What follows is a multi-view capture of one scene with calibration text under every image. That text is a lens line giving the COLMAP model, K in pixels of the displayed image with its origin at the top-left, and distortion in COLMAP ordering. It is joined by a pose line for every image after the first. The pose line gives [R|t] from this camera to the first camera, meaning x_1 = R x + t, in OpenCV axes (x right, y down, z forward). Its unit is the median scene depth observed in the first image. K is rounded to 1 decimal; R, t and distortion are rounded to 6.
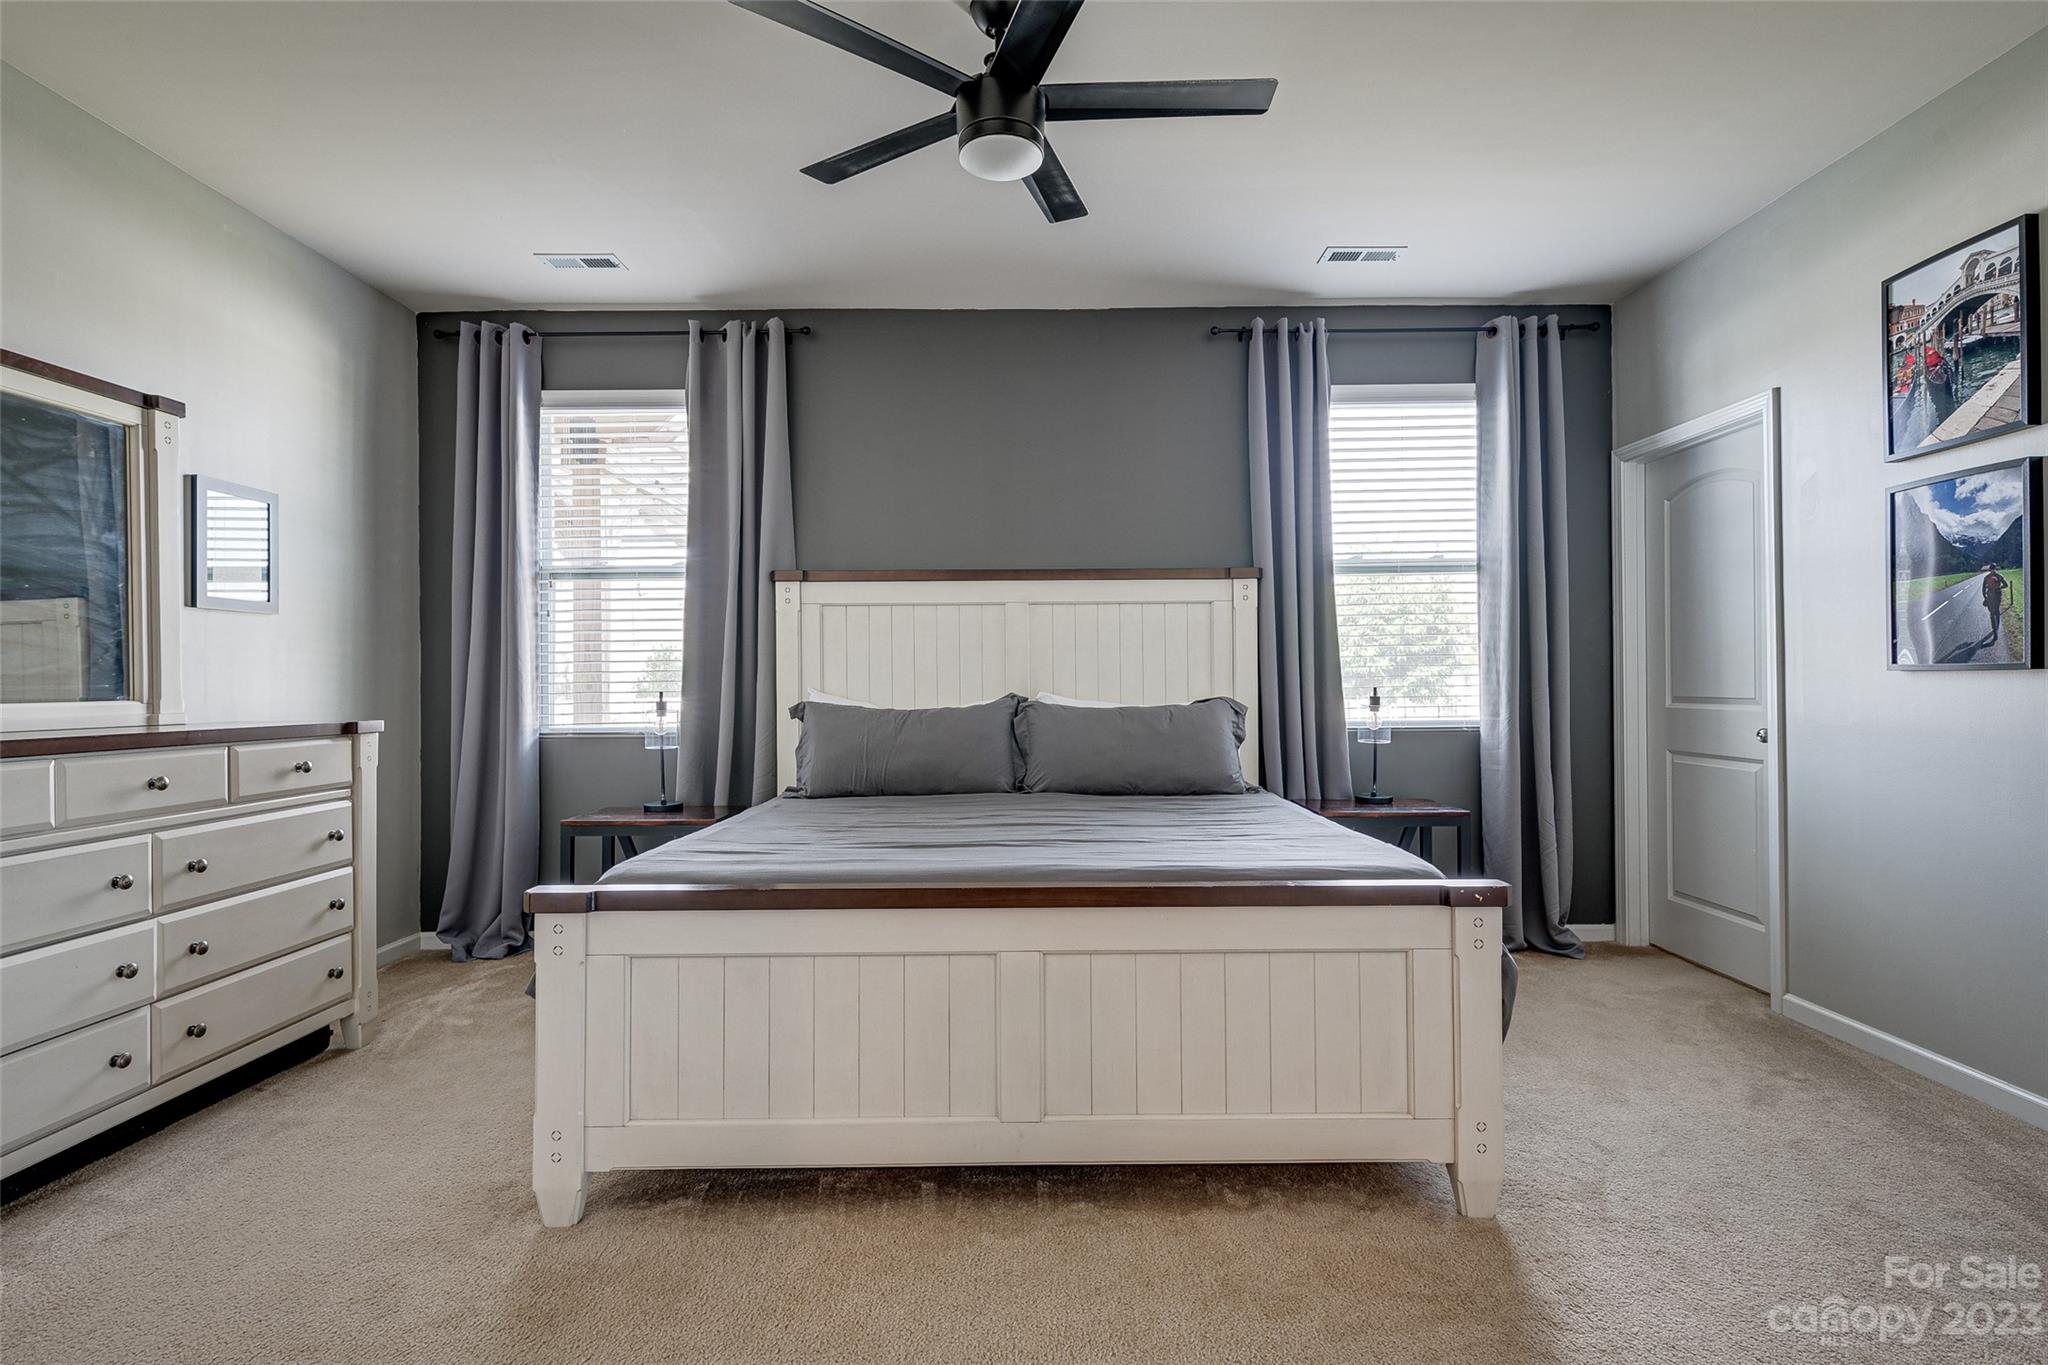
lens RADIAL K [[1036.8, 0, 1065.2], [0, 1036.8, 678.2], [0, 0, 1]] dist [0.009577, -0.011752]
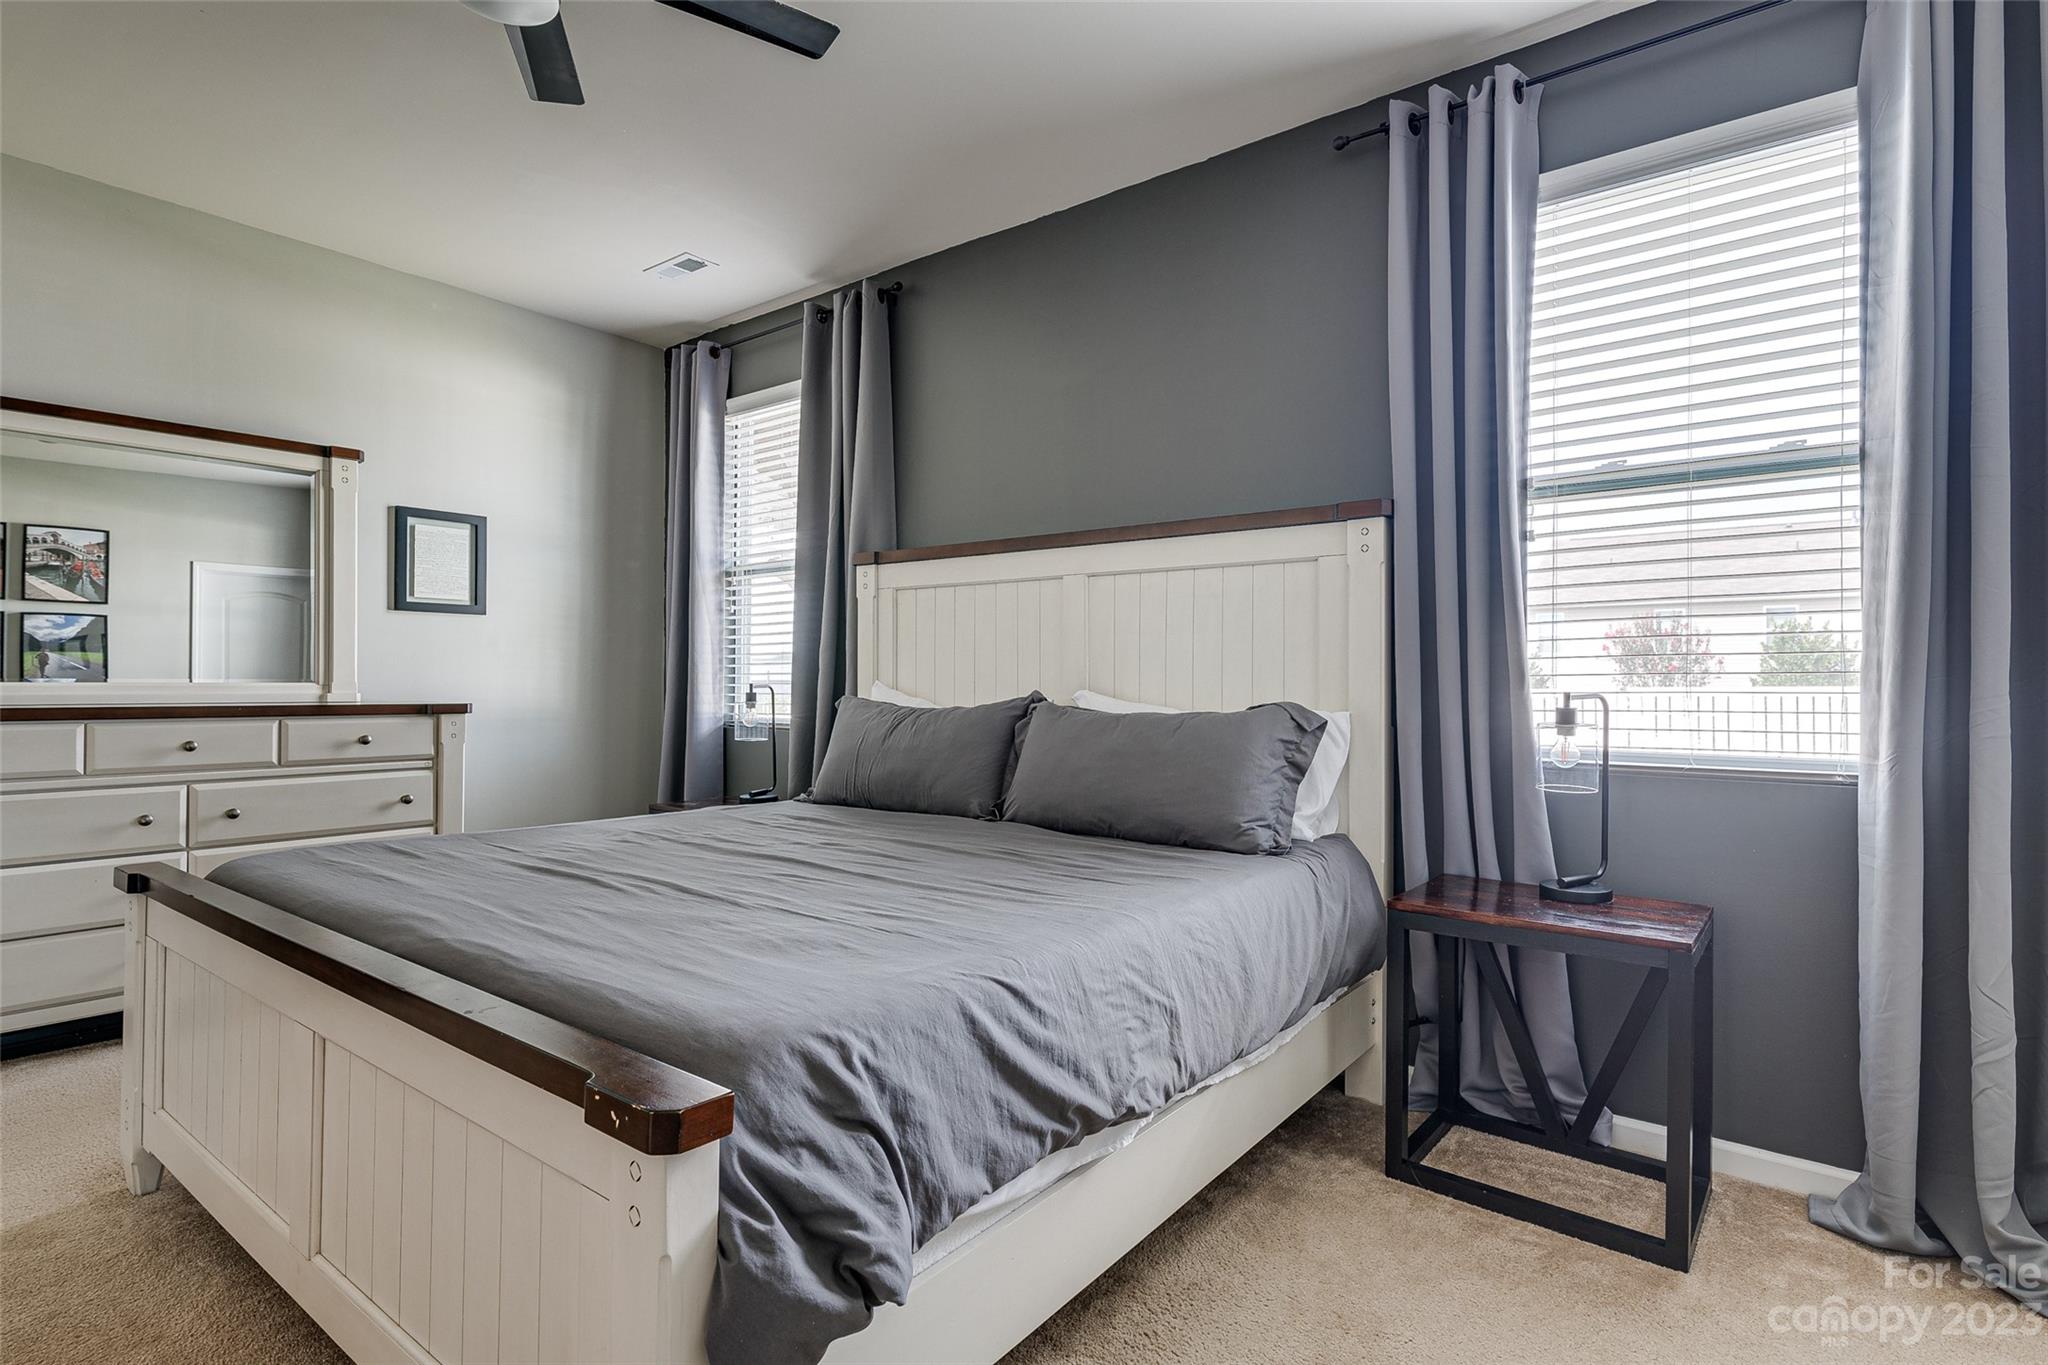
lens RADIAL K [[1036.8, 0, 1023.1], [0, 1036.8, 675.0], [0, 0, 1]] dist [0.009577, -0.011752]
pose [[0.774829, 0.008592, -0.632113, 0.419726], [-0.008603, 0.999958, 0.003047, 0.000214], [0.632113, 0.003077, 0.774870, 0.376575]]
